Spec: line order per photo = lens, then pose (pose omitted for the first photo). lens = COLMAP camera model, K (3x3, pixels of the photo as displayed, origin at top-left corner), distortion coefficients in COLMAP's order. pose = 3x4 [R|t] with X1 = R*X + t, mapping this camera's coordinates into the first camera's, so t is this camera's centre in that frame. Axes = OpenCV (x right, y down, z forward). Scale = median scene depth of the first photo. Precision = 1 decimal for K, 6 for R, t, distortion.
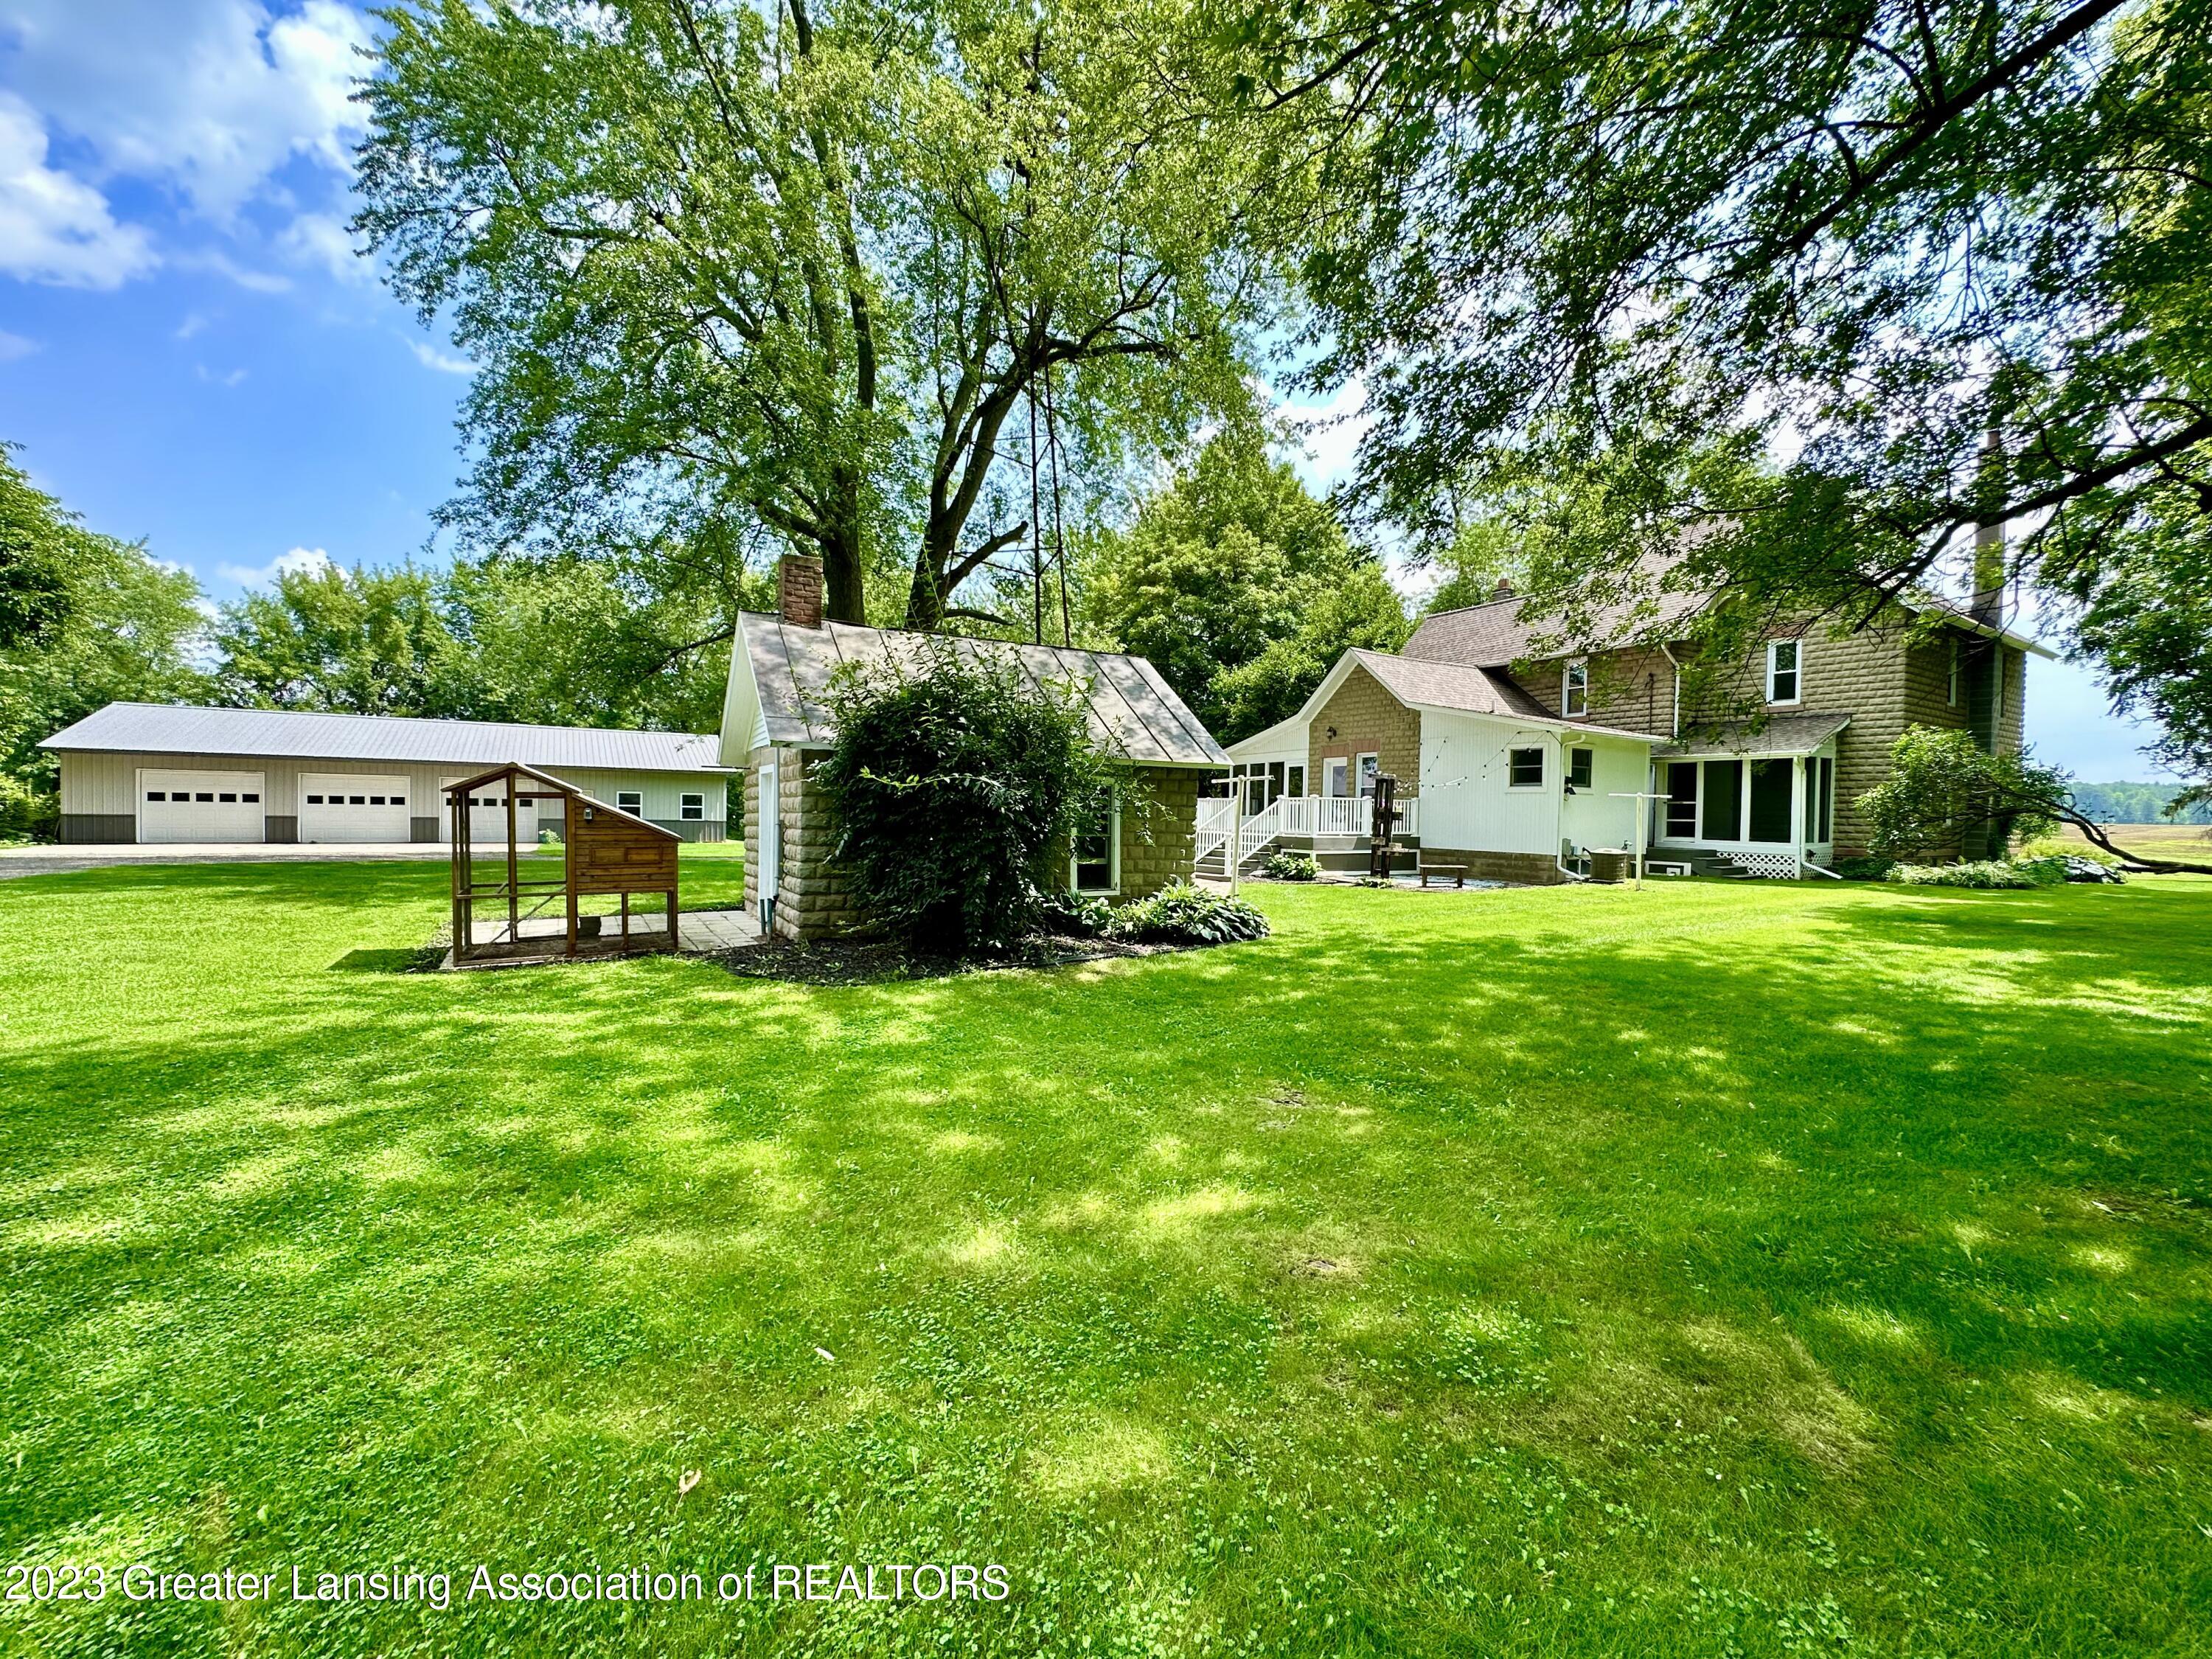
lens RADIAL K [[886.0, 0, 1104.8], [0, 886.0, 836.9], [0, 0, 1]] dist [-0.000411, -0.000070]
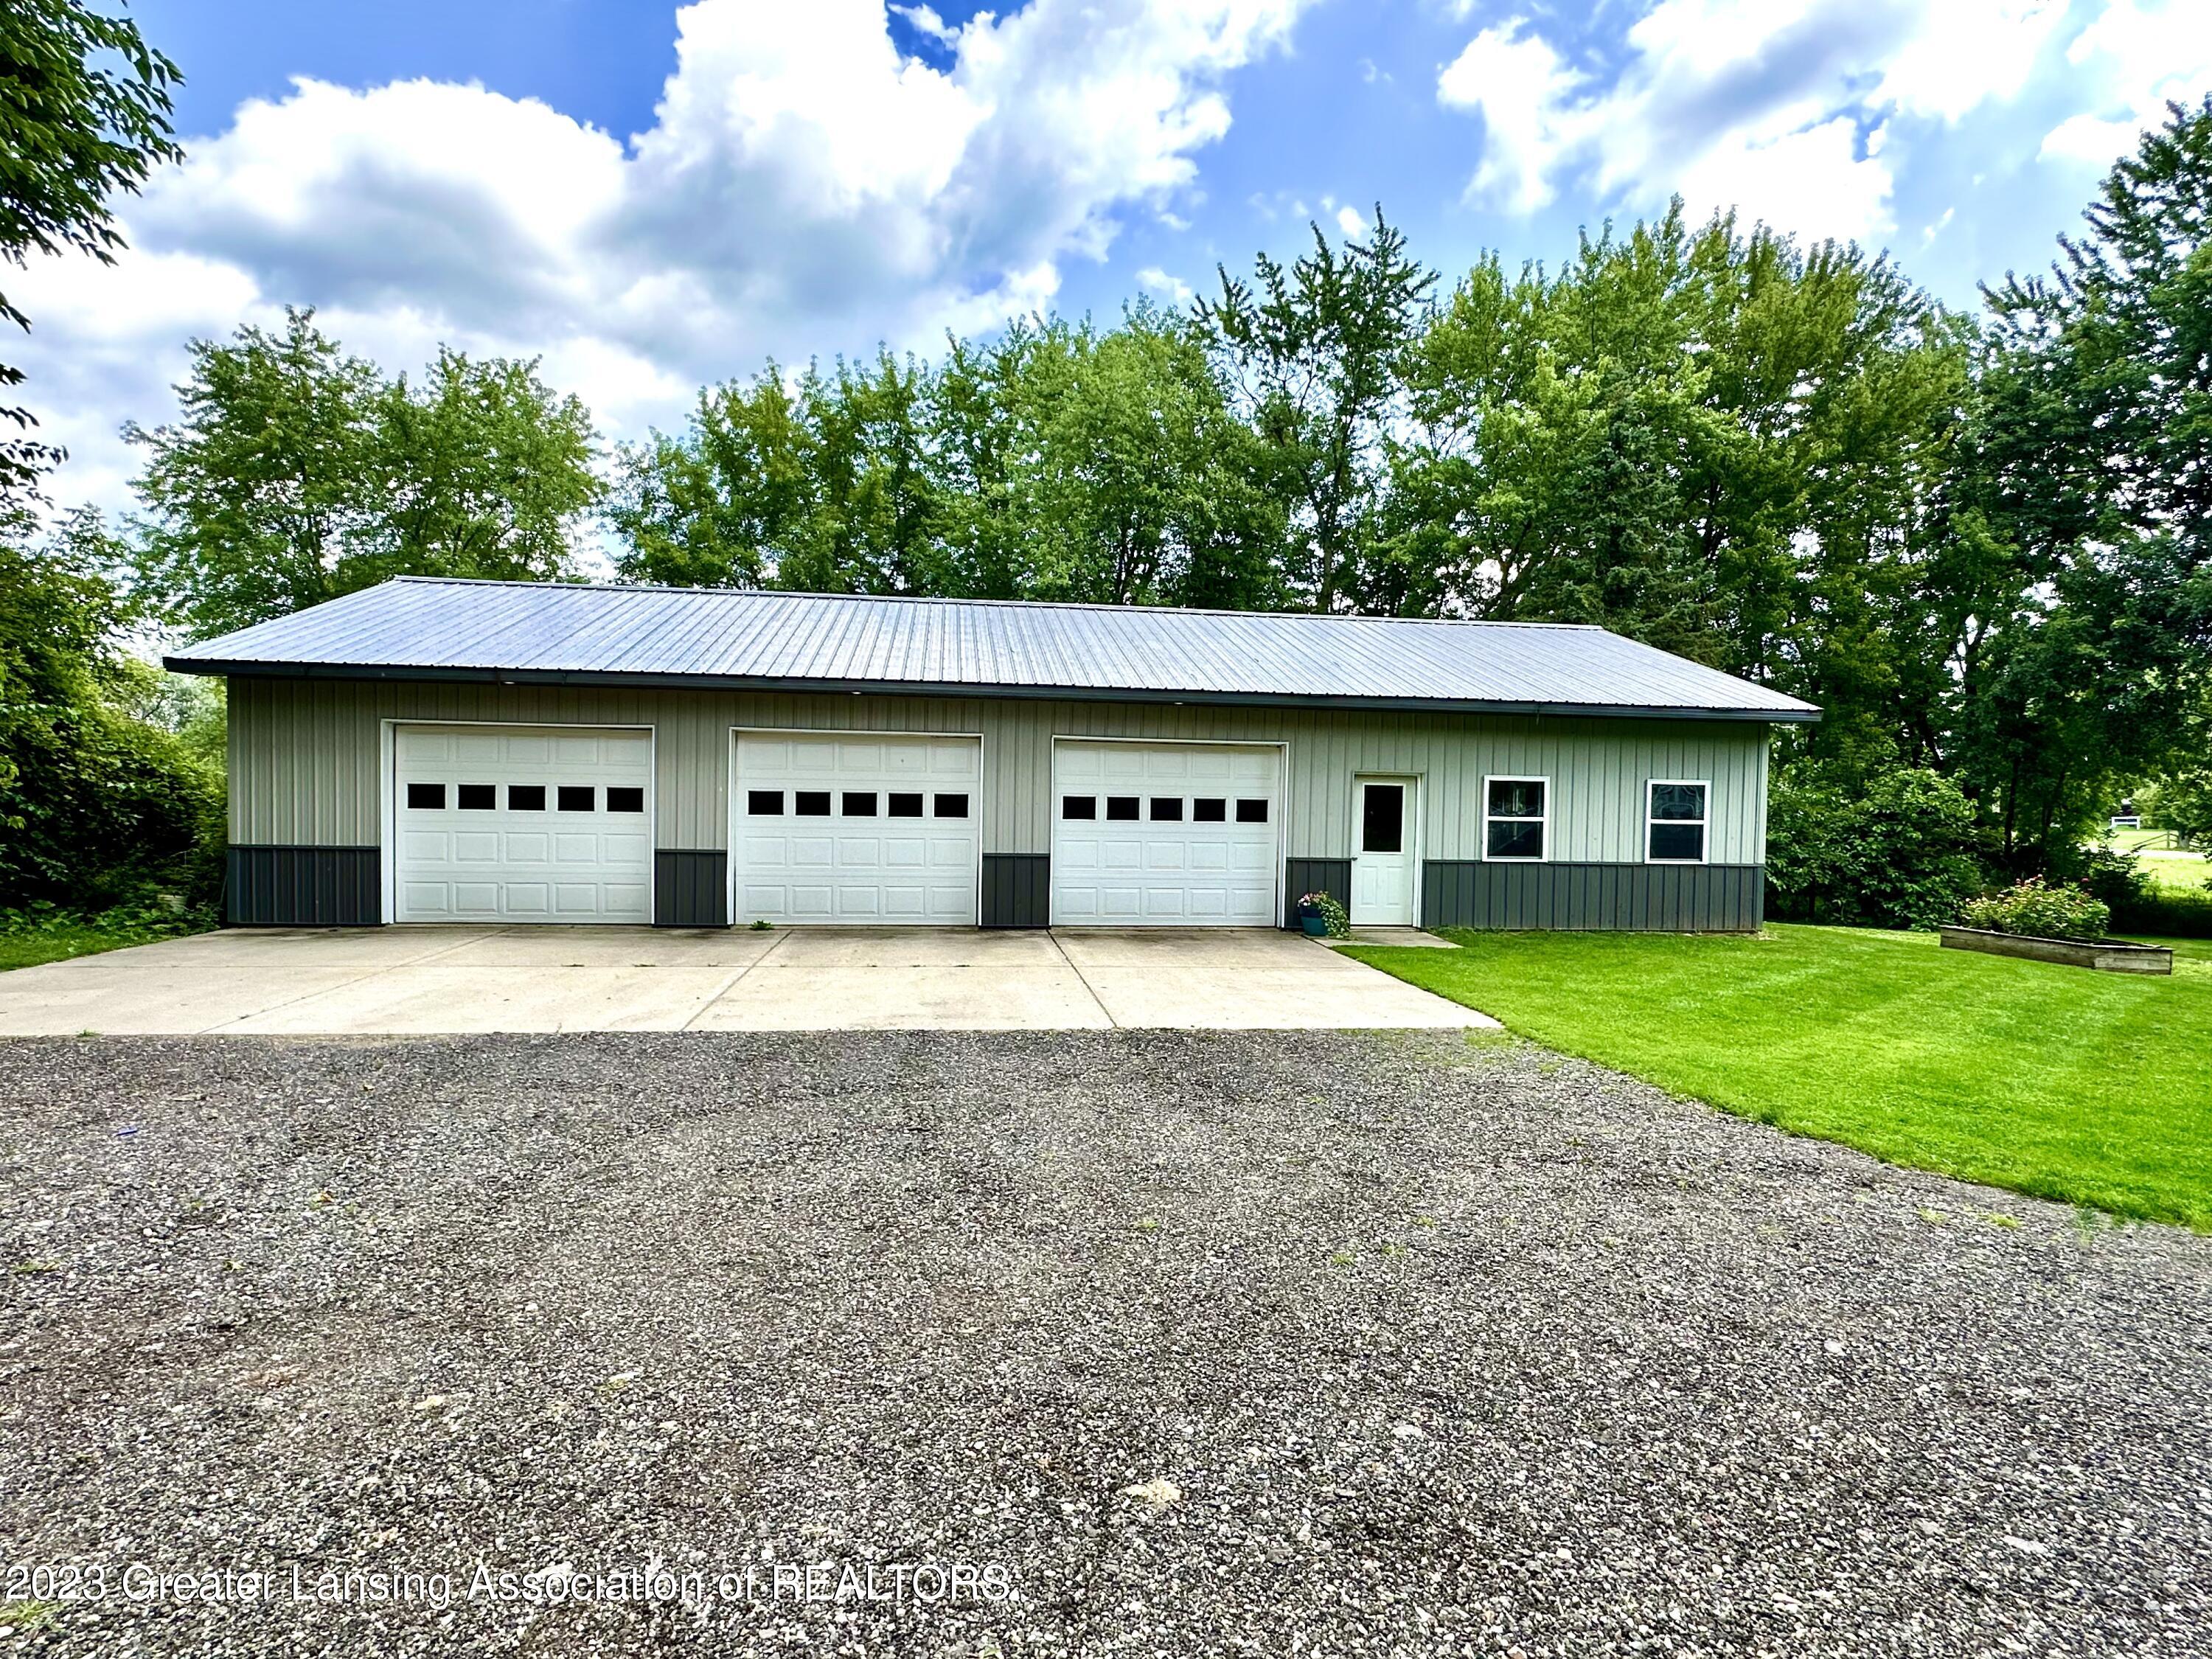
lens RADIAL K [[1160.5, 0, 1105.9], [0, 1160.5, 834.7], [0, 0, 1]] dist [-0.001635, -0.000070]
pose [[0.915761, 0.015892, -0.401408, -0.488878], [-0.014912, 0.999873, 0.005567, -0.028572], [0.401446, 0.000888, 0.915882, 0.529610]]
